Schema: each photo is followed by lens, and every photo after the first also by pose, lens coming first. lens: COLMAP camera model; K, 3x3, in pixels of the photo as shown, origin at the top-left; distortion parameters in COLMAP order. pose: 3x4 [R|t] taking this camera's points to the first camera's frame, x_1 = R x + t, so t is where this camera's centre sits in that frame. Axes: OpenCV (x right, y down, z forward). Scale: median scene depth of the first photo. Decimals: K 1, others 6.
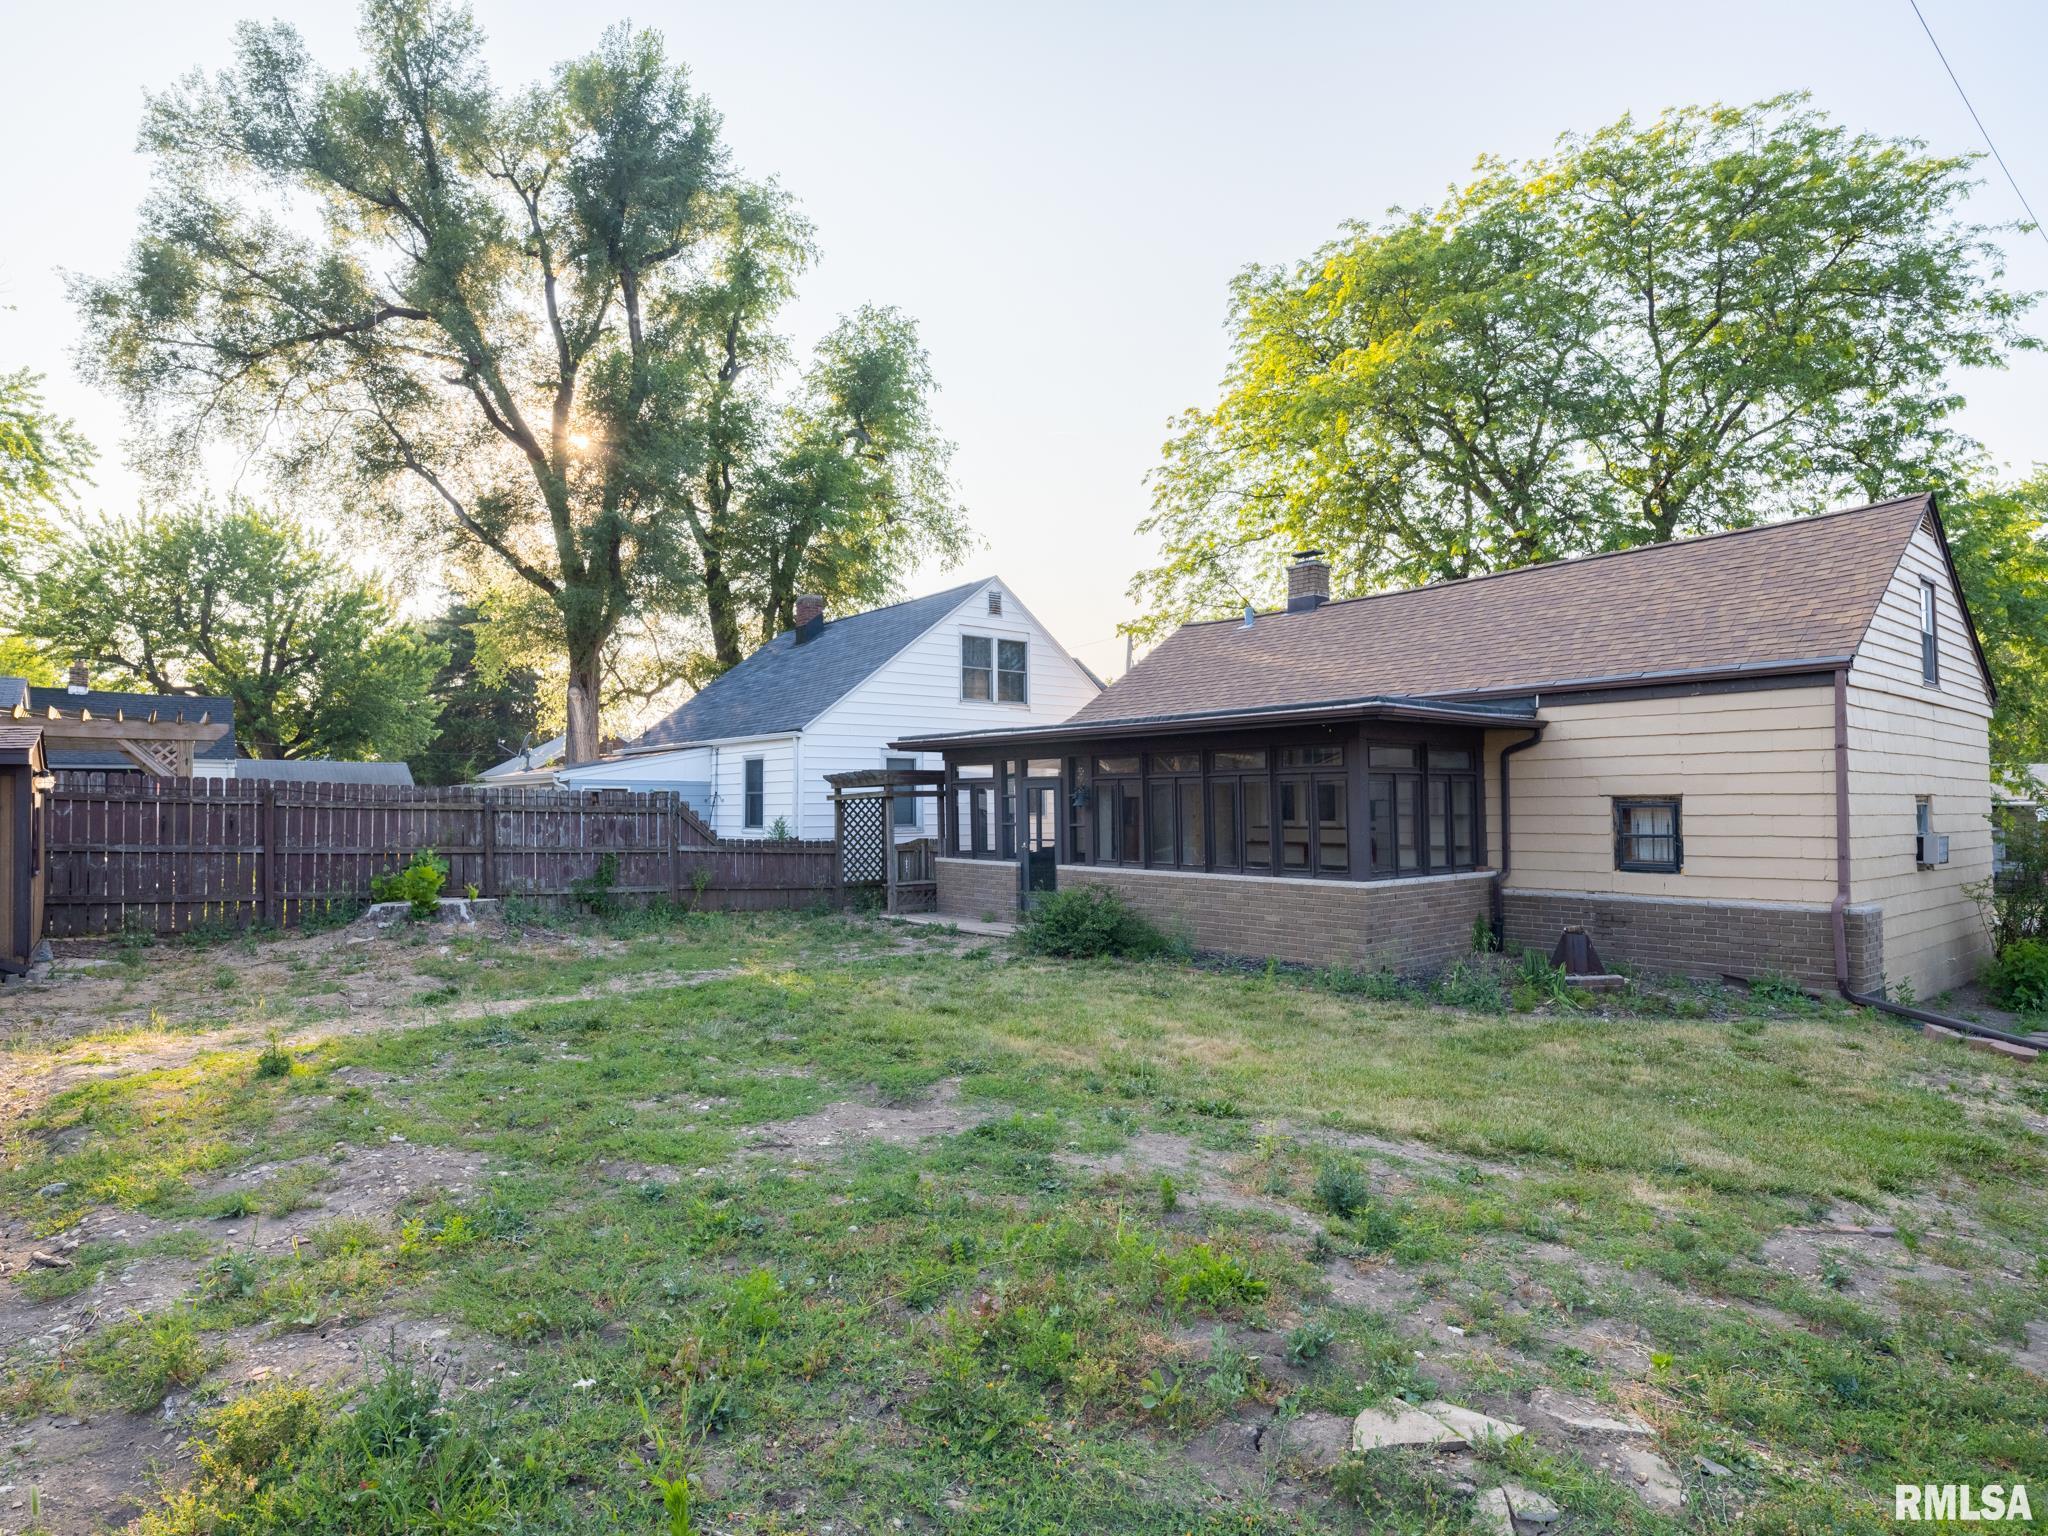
lens RADIAL K [[1101.3, 0, 1023.8], [0, 1101.3, 773.0], [0, 0, 1]] dist [0.004641, -0.002746]
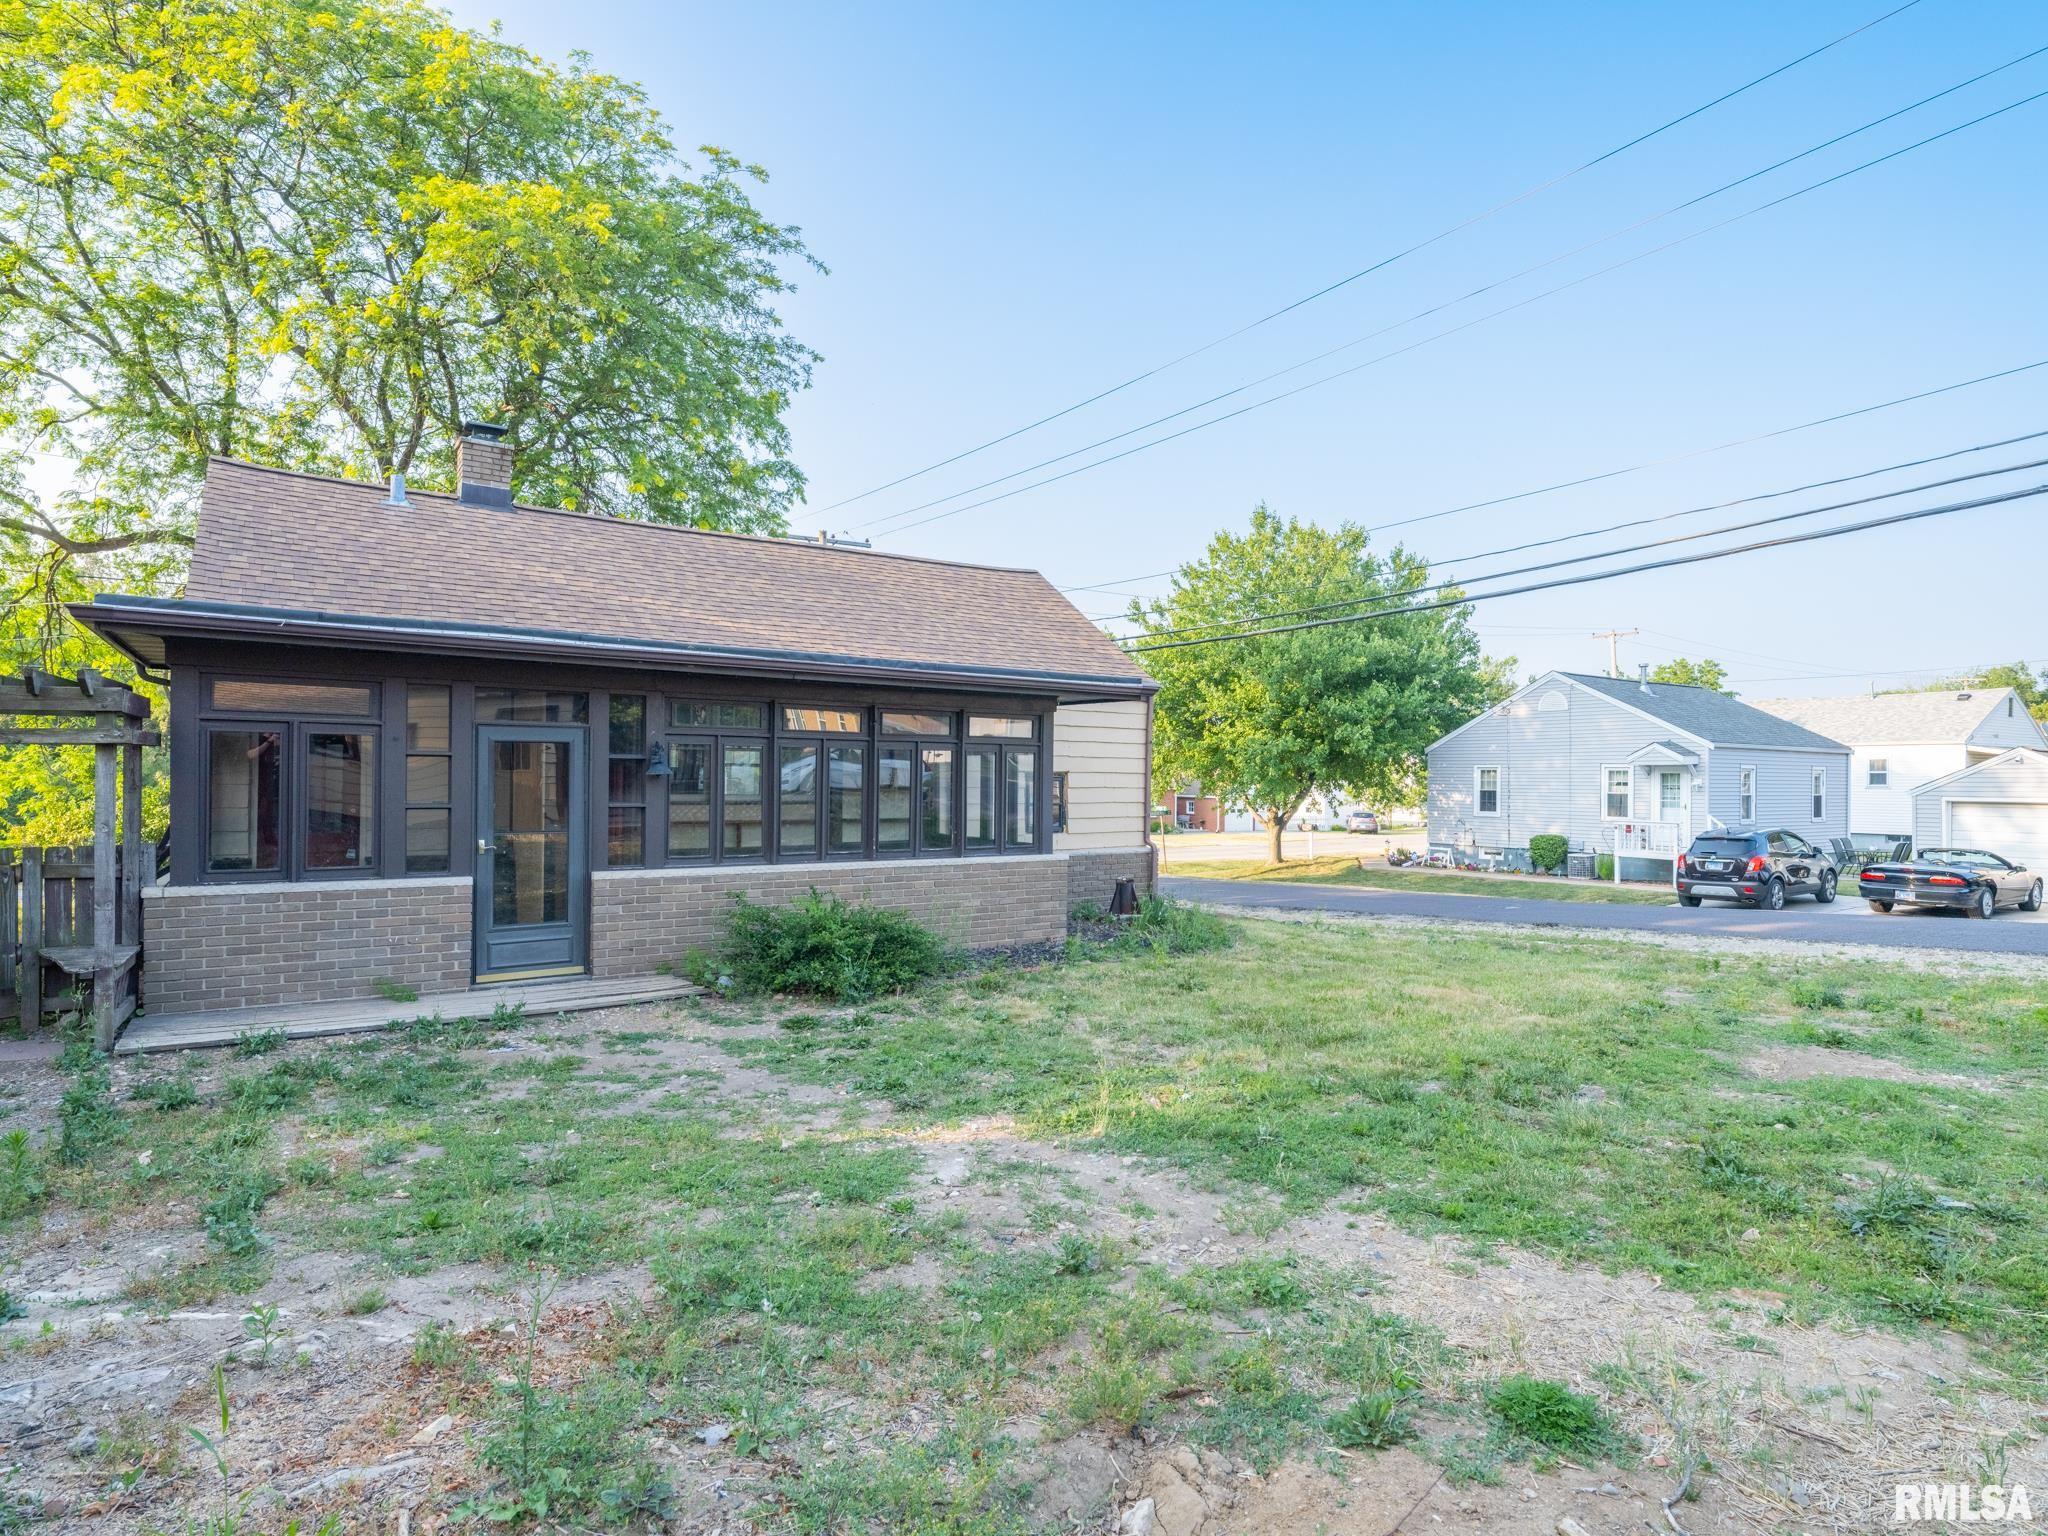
lens RADIAL K [[1101.3, 0, 1023.8], [0, 1101.3, 773.0], [0, 0, 1]] dist [0.004641, -0.002746]
pose [[0.092100, 0.009276, 0.995707, -0.406947], [-0.040274, 0.999173, -0.005583, 0.017445], [-0.994935, -0.039587, 0.092397, 0.534724]]
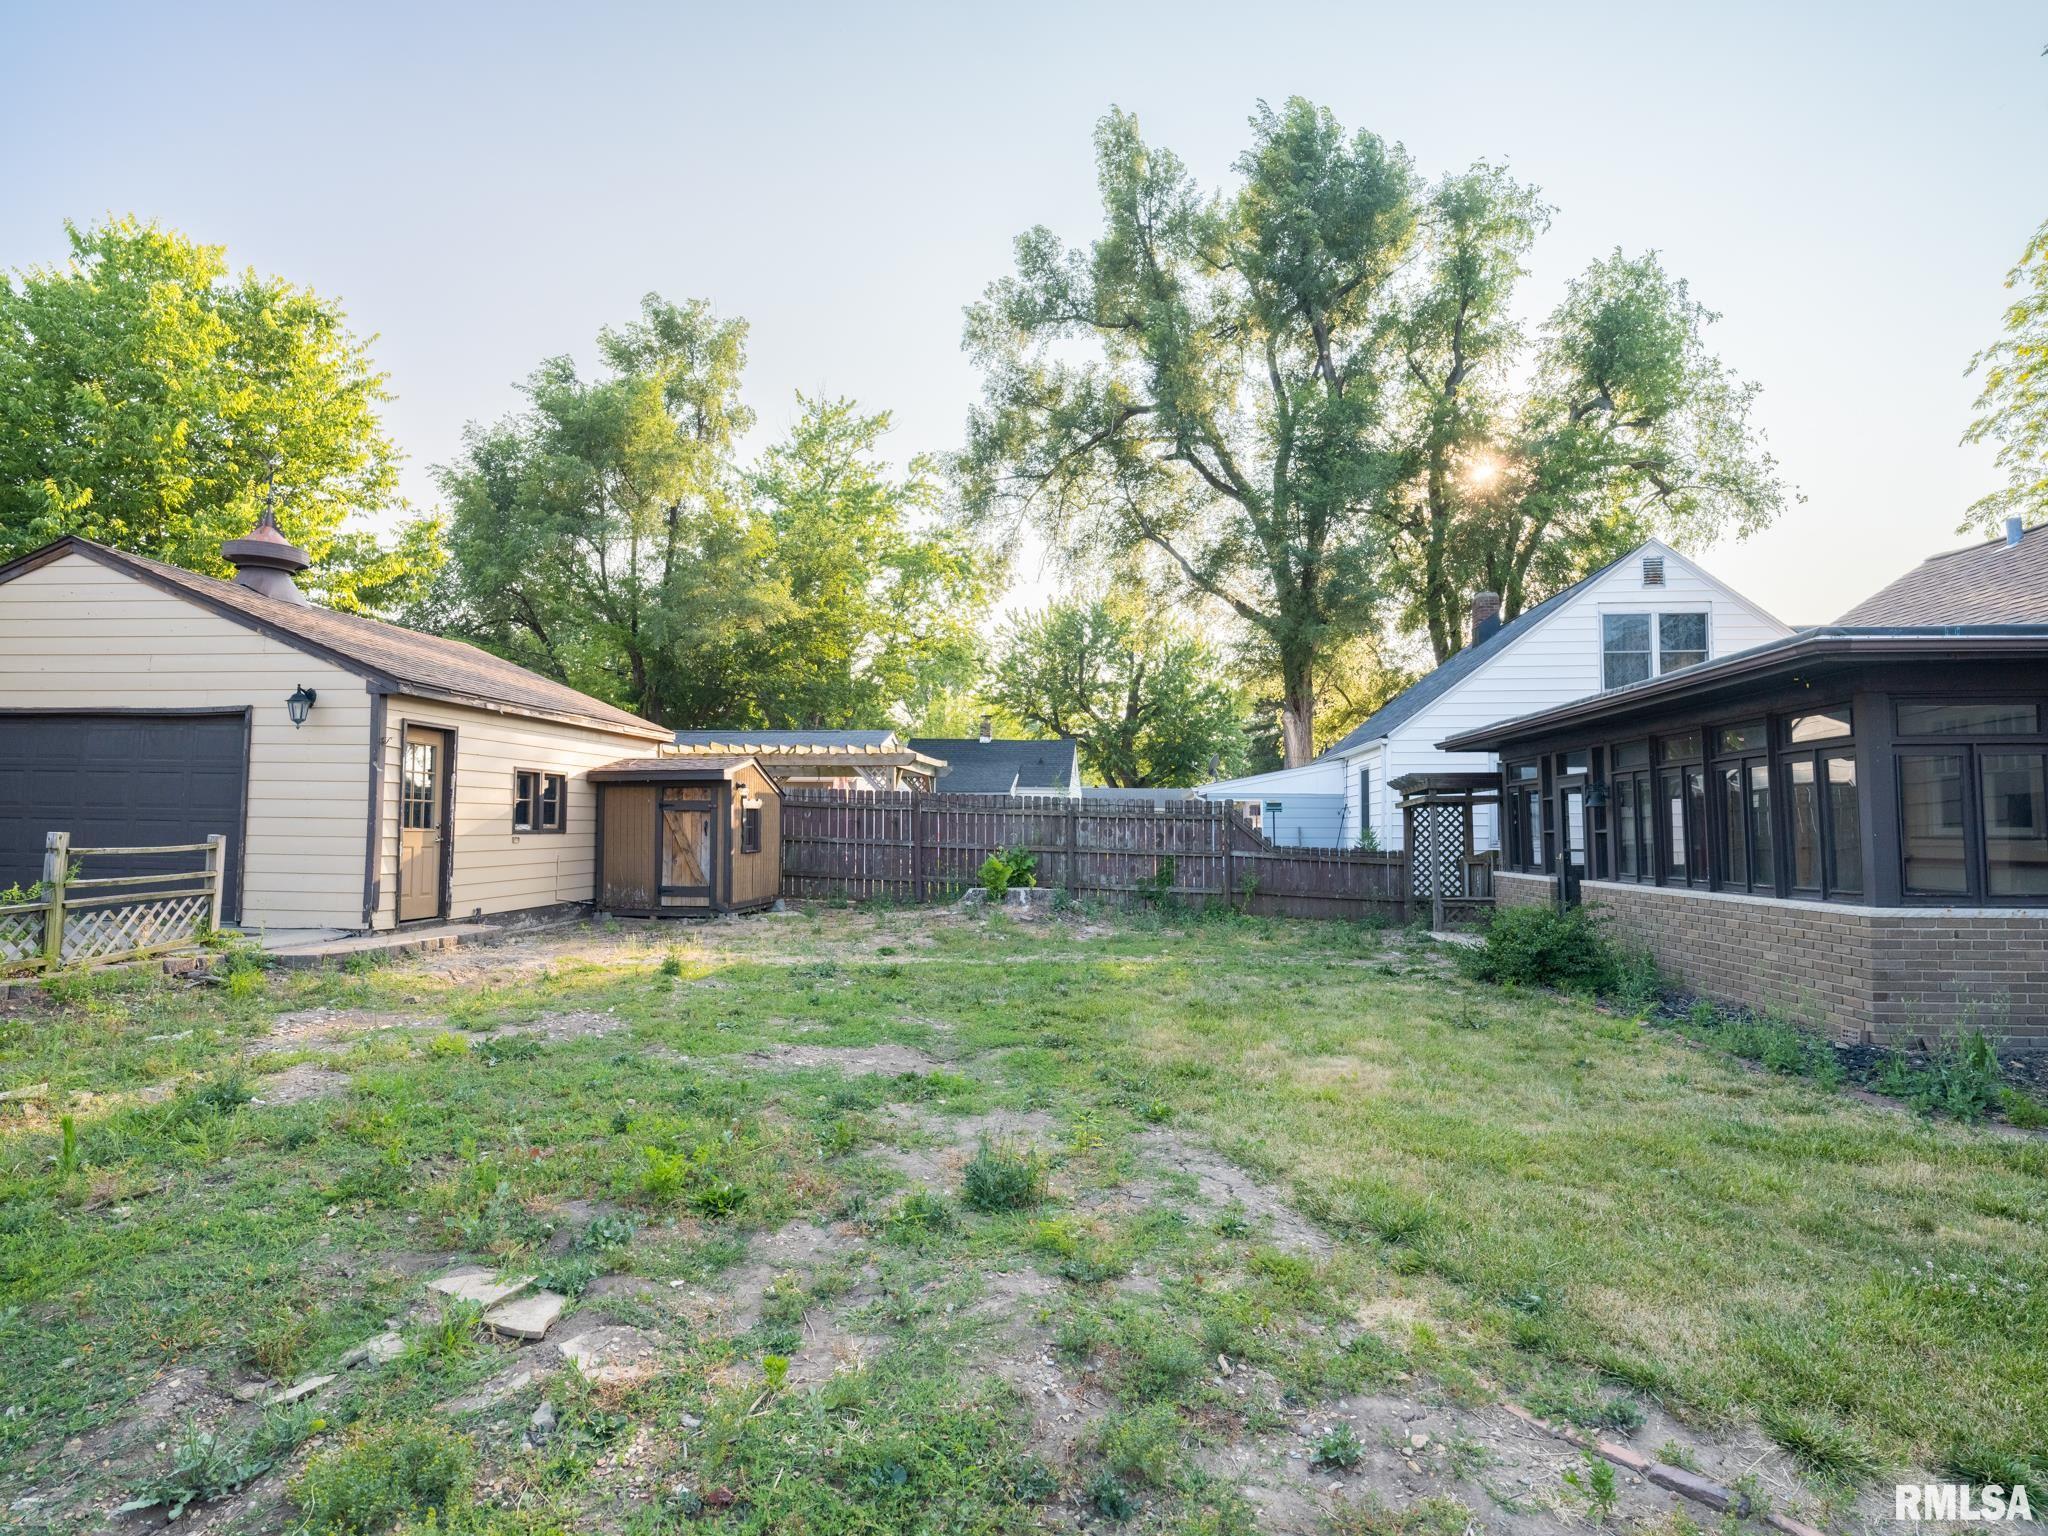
lens RADIAL K [[1093.6, 0, 1021.6], [0, 1093.6, 773.7], [0, 0, 1]] dist [0.004681, -0.004731]
pose [[0.709358, -0.031062, -0.704164, 0.234131], [0.013373, 0.999442, -0.030616, 0.017499], [0.704722, 0.012301, 0.709377, 0.091649]]
